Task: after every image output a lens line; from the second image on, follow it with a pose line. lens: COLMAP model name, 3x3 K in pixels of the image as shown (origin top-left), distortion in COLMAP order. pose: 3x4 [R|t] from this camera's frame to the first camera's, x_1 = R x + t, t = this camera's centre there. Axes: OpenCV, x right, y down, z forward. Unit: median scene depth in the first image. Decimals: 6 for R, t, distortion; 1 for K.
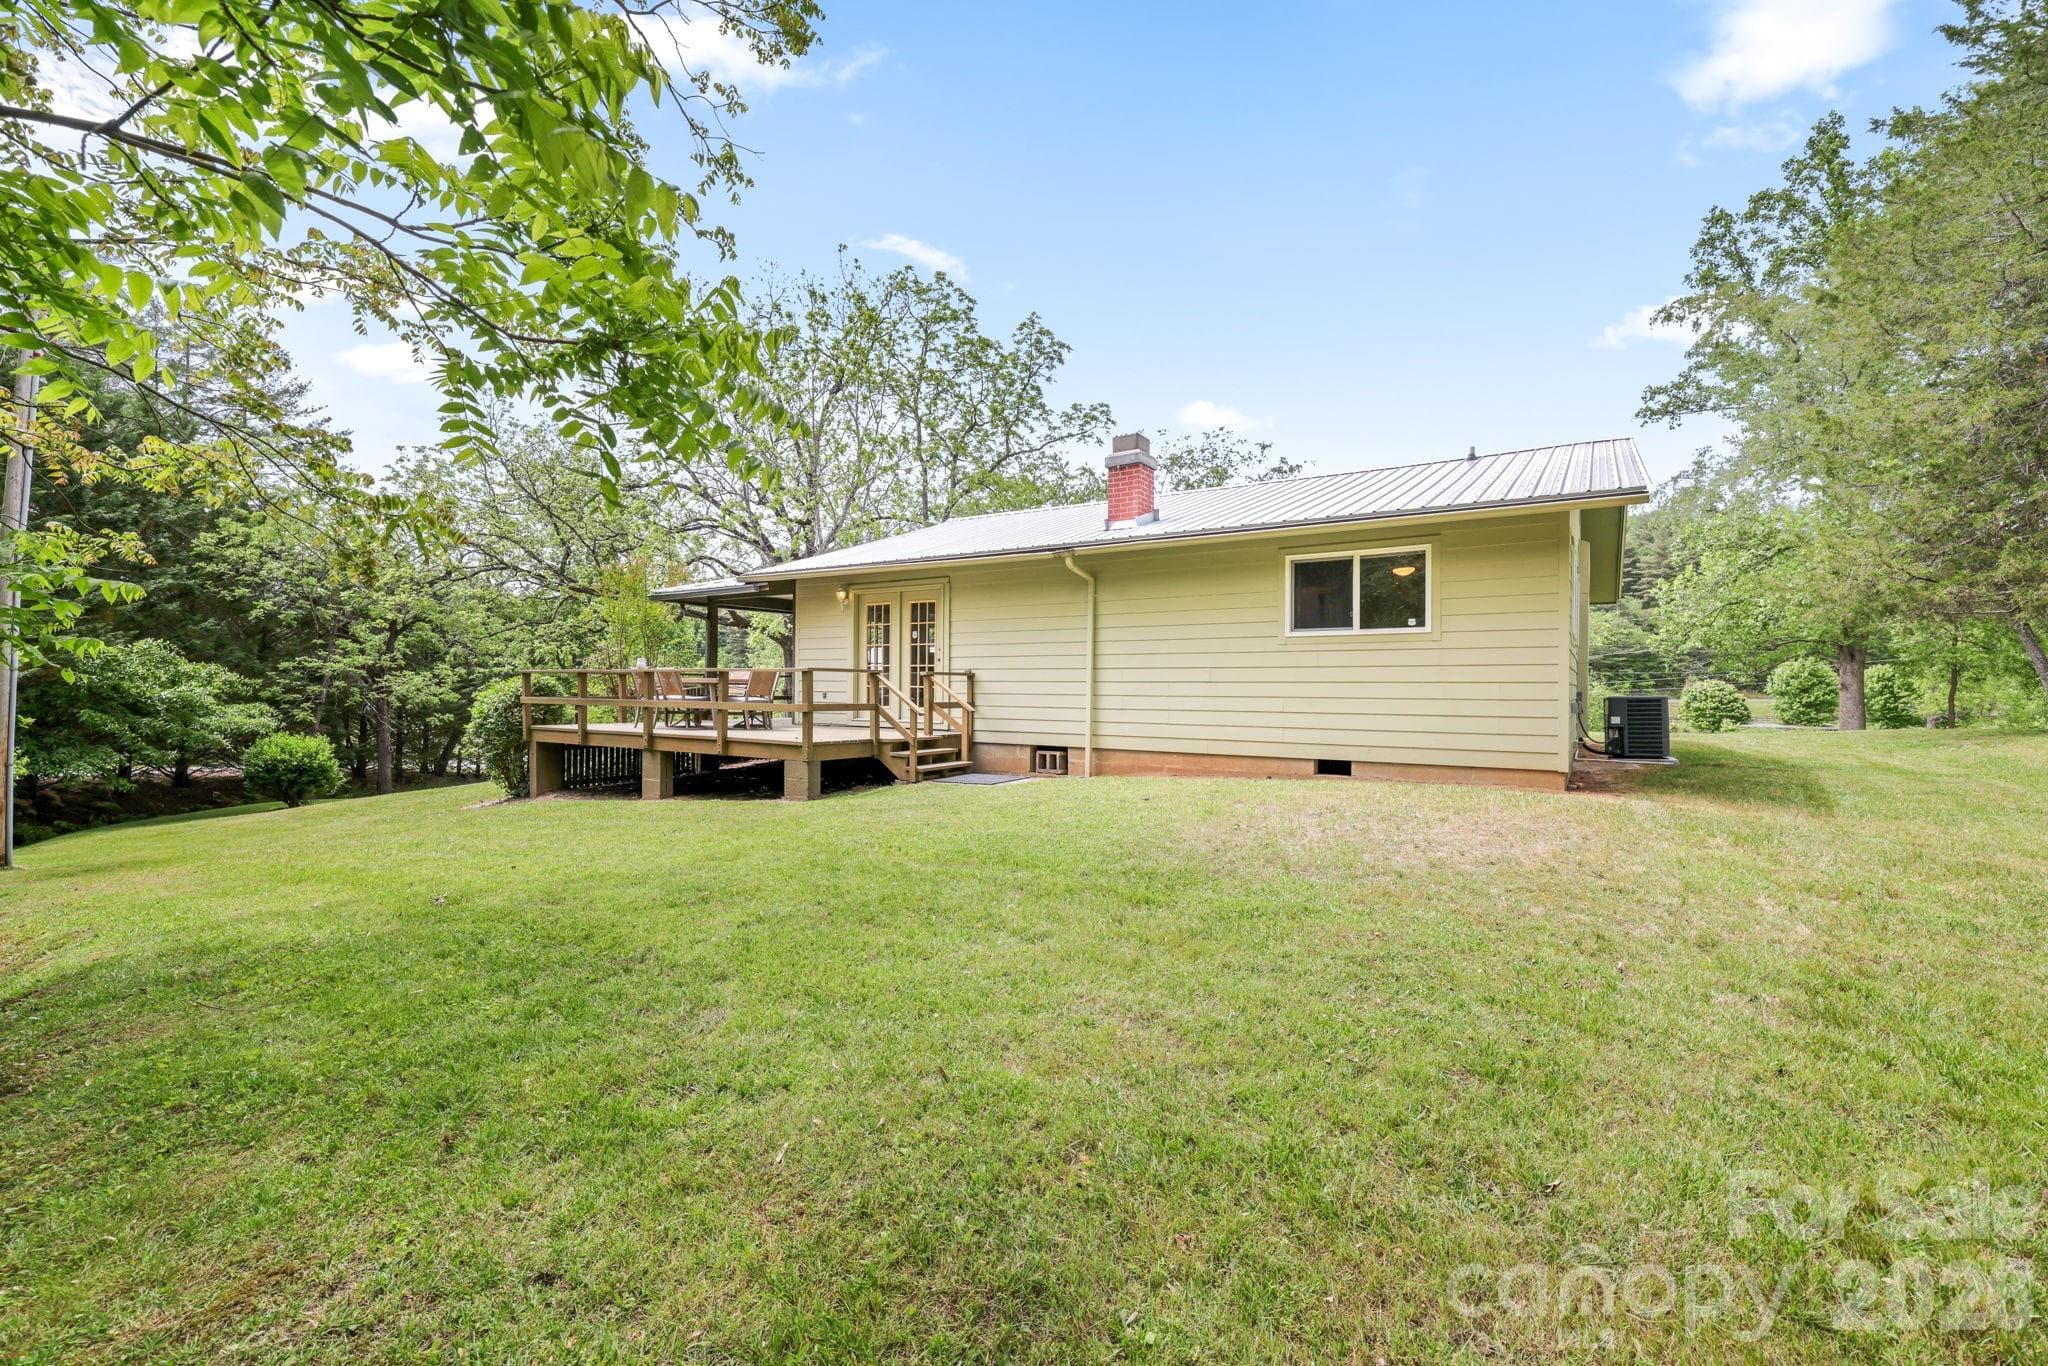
lens RADIAL K [[858.1, 0, 1032.7], [0, 858.1, 679.1], [0, 0, 1]] dist [0.000357, 0.000074]
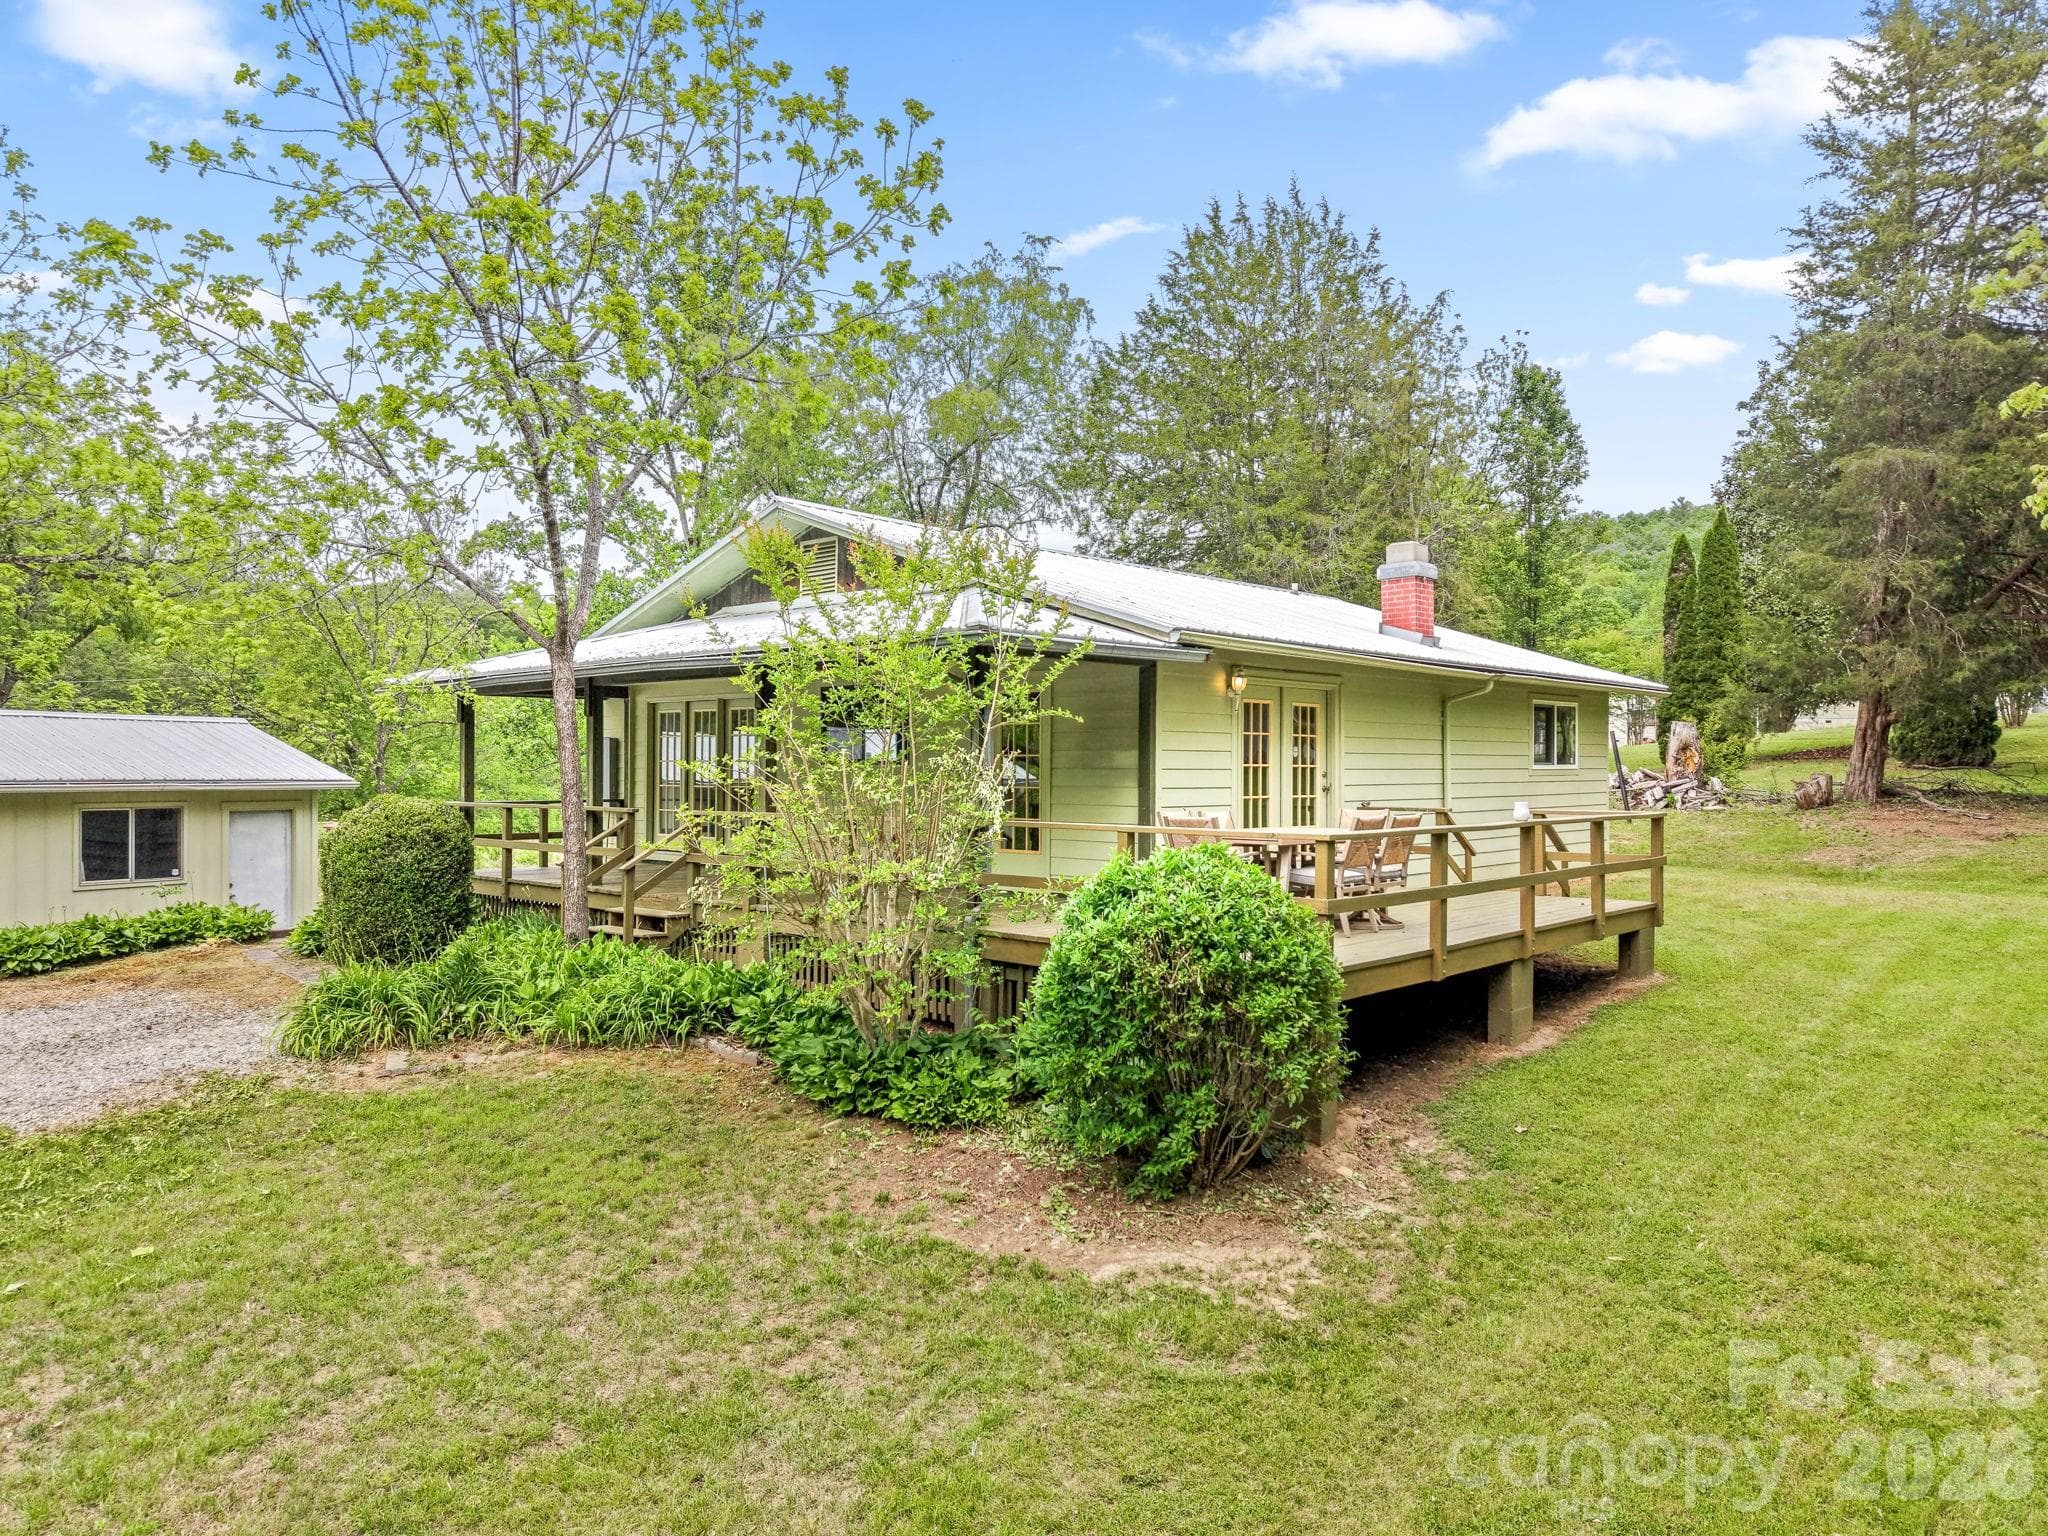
lens RADIAL K [[1393.7, 0, 1019.3], [0, 1393.7, 768.5], [0, 0, 1]] dist [0.007266, -0.001862]
pose [[0.184653, -0.006000, 0.982785, -1.258415], [-0.005390, 0.999960, 0.007117, -0.043725], [-0.982789, -0.006611, 0.184613, 0.981096]]
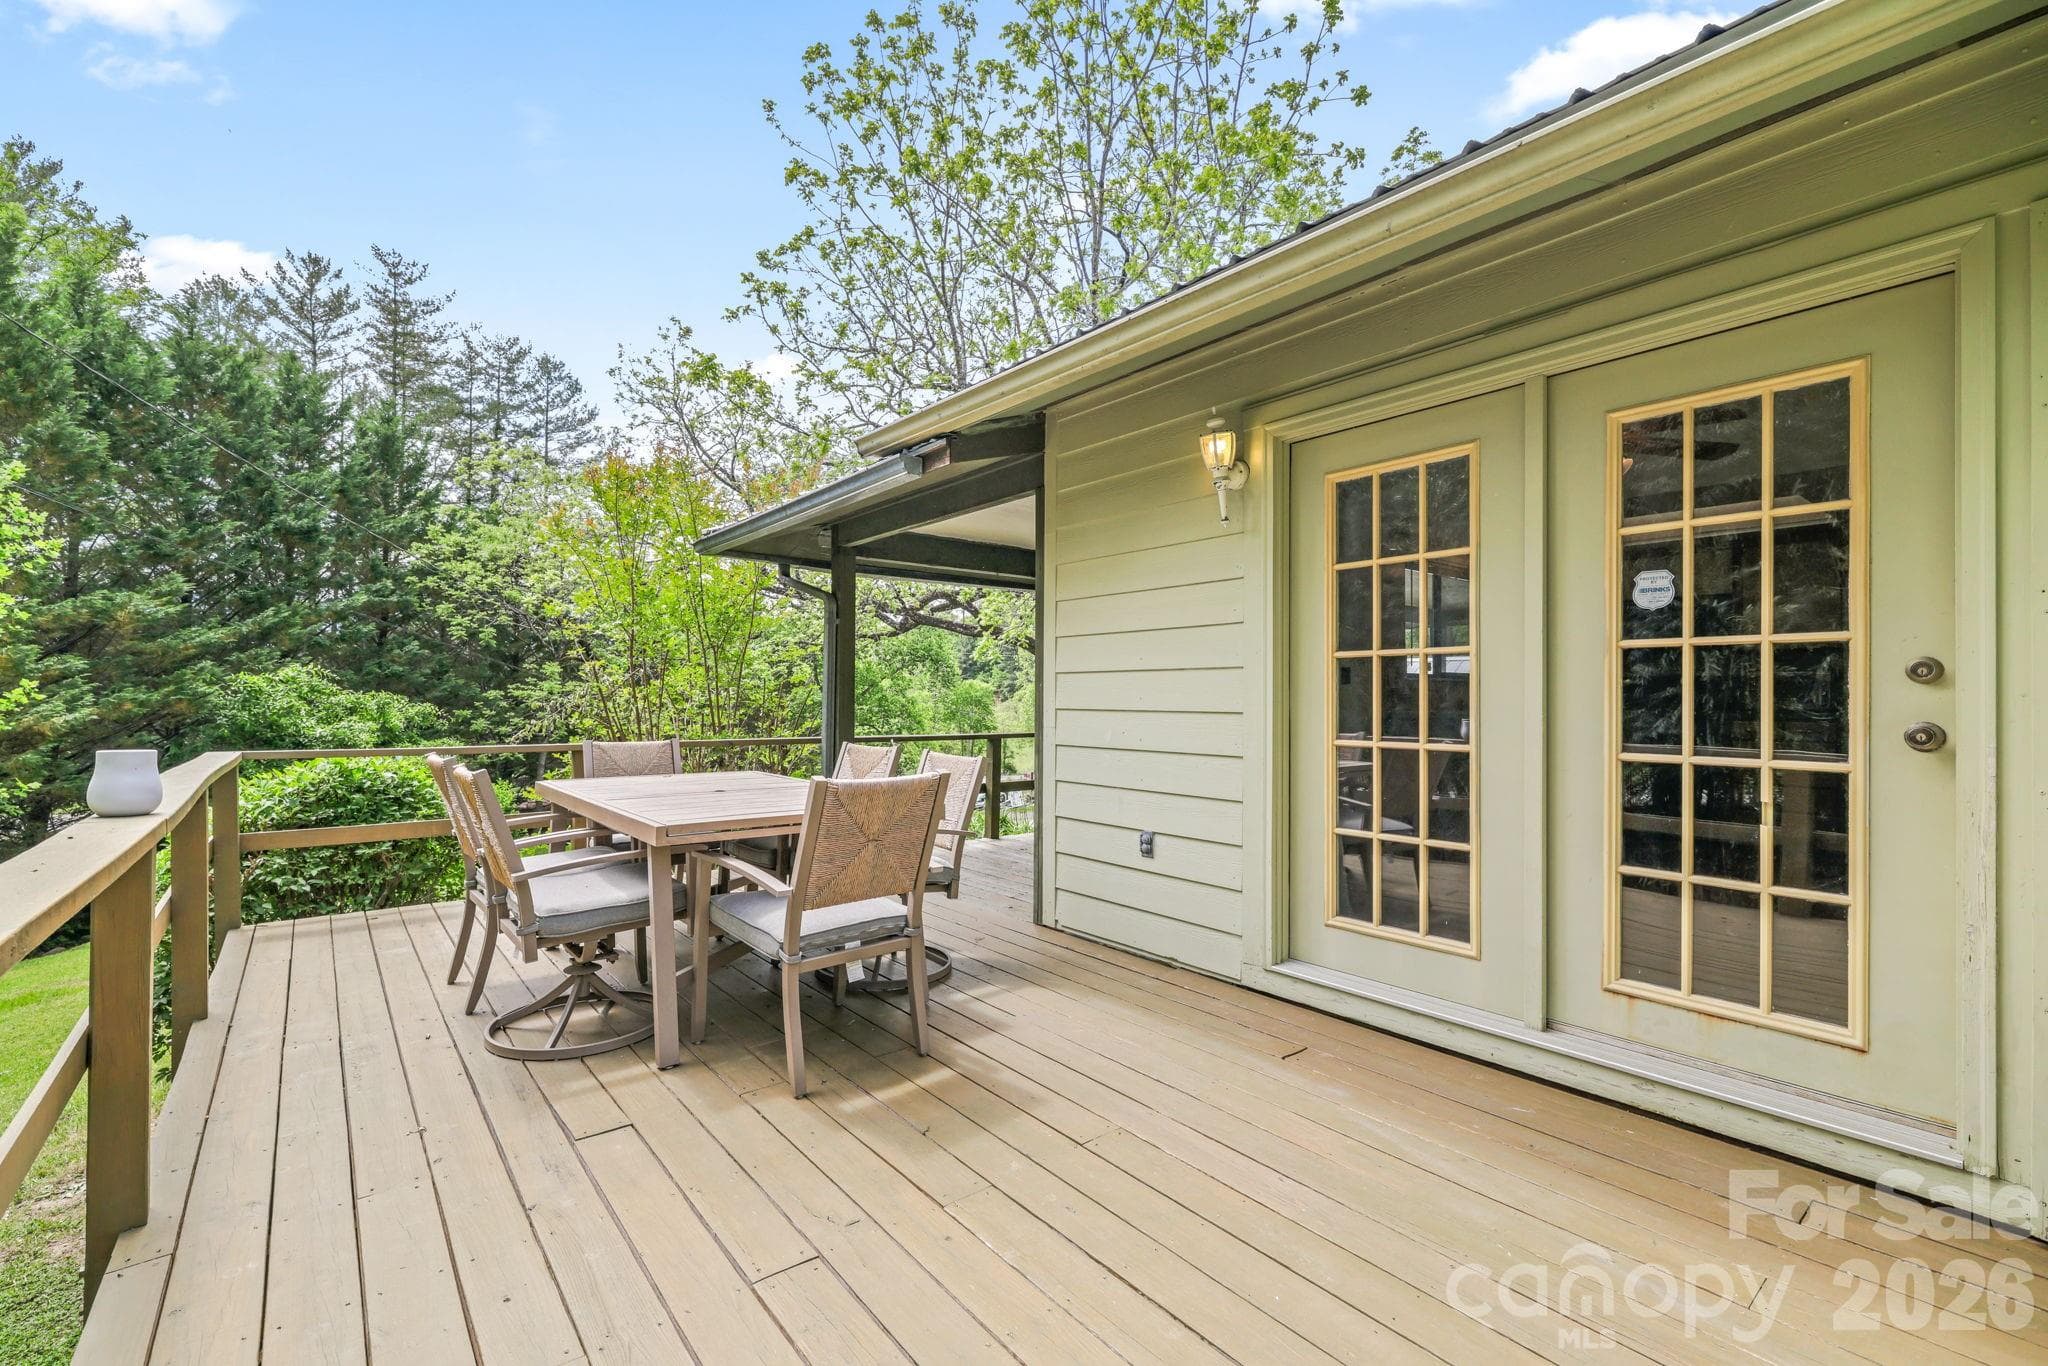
lens RADIAL K [[858.1, 0, 1031.2], [0, 858.1, 694.2], [0, 0, 1]] dist [0.000357, 0.000074]
pose [[0.955059, -0.003370, -0.296397, -0.204755], [0.003334, 0.999994, -0.000626, -0.028541], [0.296397, -0.000390, 0.955065, 0.758670]]
